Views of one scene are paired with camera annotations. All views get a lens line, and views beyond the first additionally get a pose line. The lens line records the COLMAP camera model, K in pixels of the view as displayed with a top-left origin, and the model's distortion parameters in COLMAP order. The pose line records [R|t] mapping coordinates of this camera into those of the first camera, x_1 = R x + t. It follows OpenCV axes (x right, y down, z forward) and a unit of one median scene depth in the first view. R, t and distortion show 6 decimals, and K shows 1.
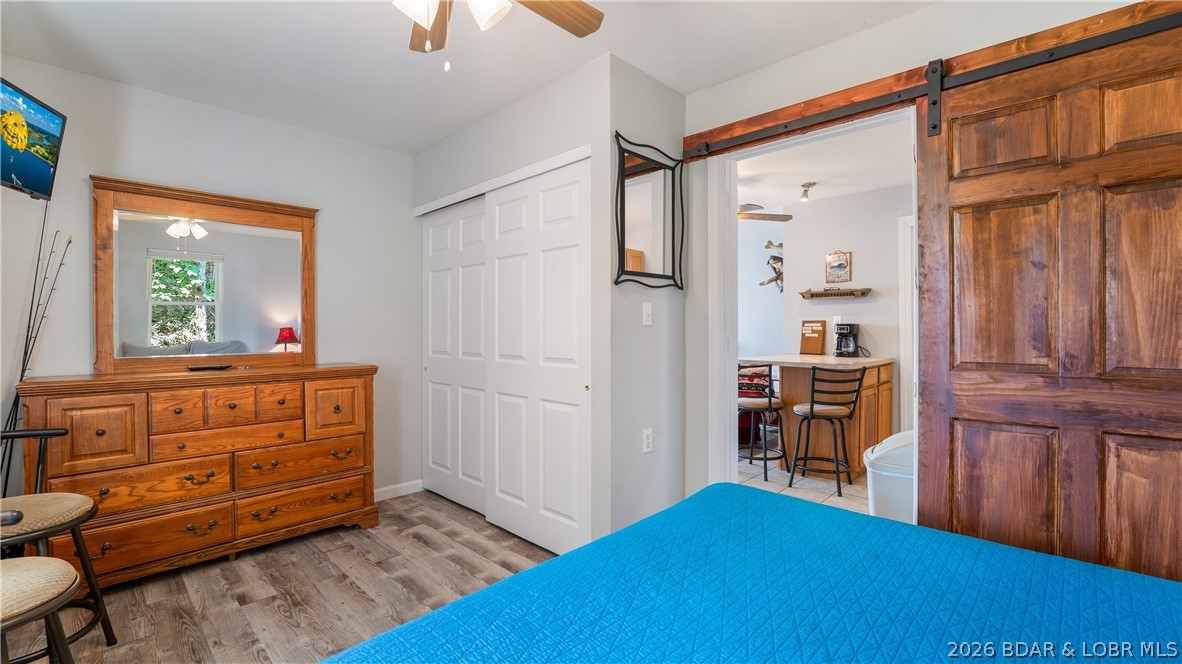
lens RADIAL K [[495.4, 0, 594.7], [0, 495.4, 351.1], [0, 0, 1]] dist [-0.030264, 0.000472]
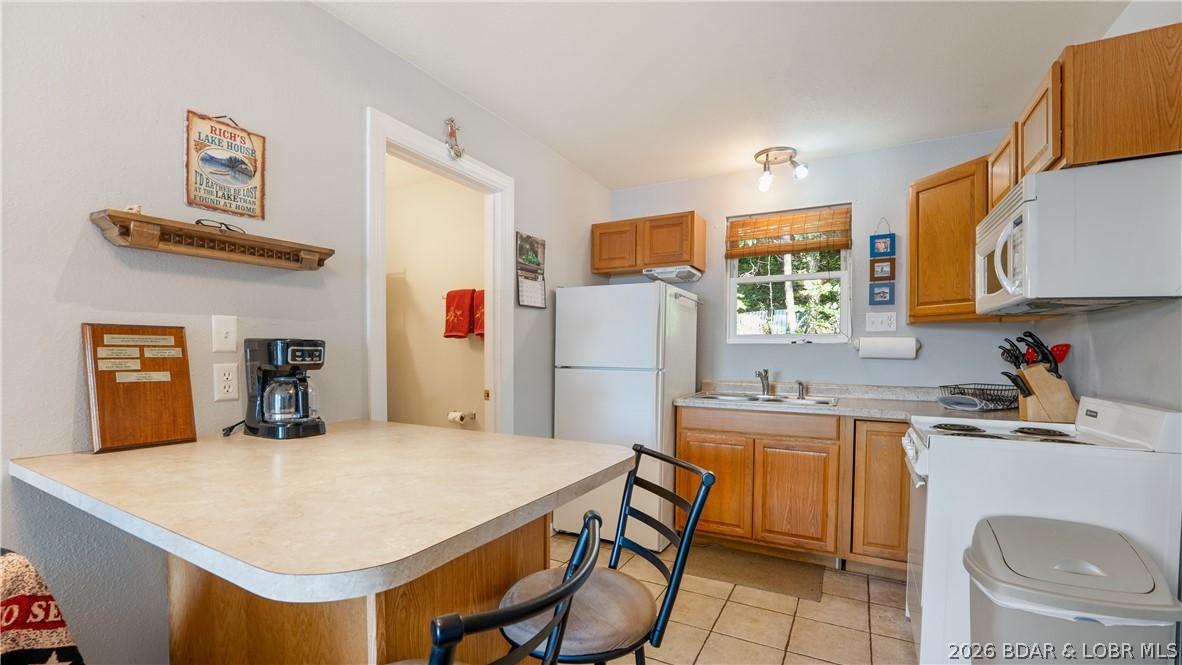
lens RADIAL K [[510.1, 0, 592.3], [0, 510.1, 361.8], [0, 0, 1]] dist [-0.003462, -0.000309]
pose [[-0.279863, -0.032736, 0.959482, 0.250643], [0.040106, 0.998147, 0.045754, -0.119850], [-0.959202, 0.051286, -0.278032, 2.271185]]
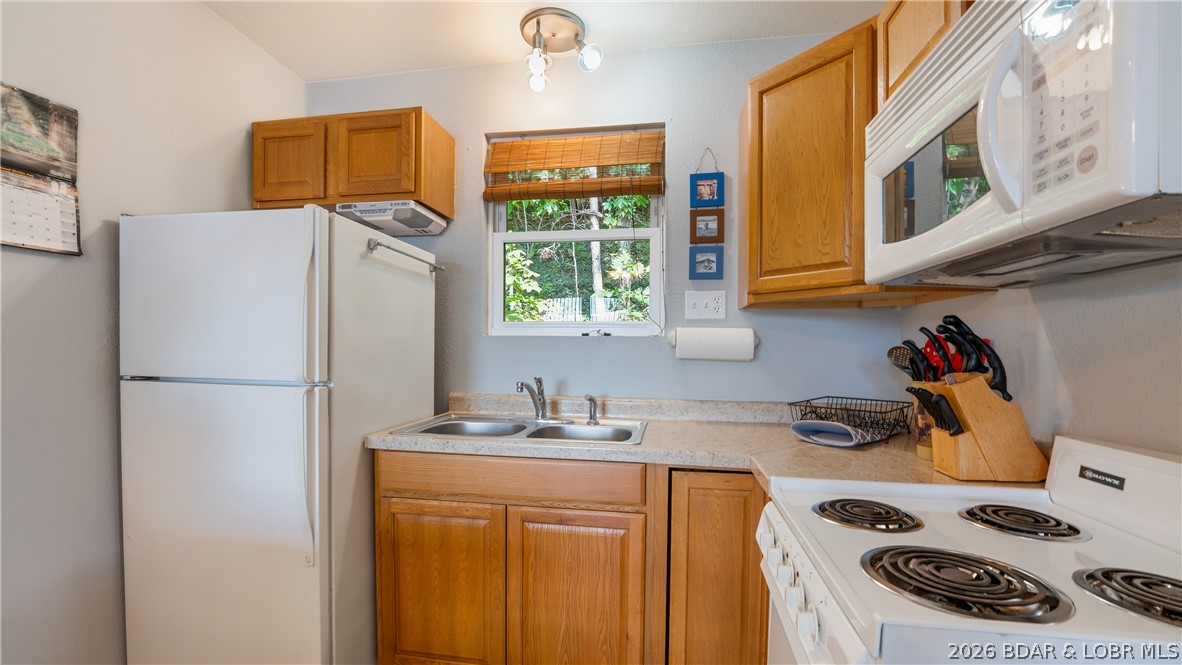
lens RADIAL K [[510.1, 0, 592.3], [0, 510.1, 361.8], [0, 0, 1]] dist [-0.003462, -0.000309]
pose [[-0.572062, -0.038675, 0.819298, 0.837856], [0.025780, 0.997546, 0.065089, -0.089261], [-0.819805, 0.058357, -0.569661, 1.715897]]
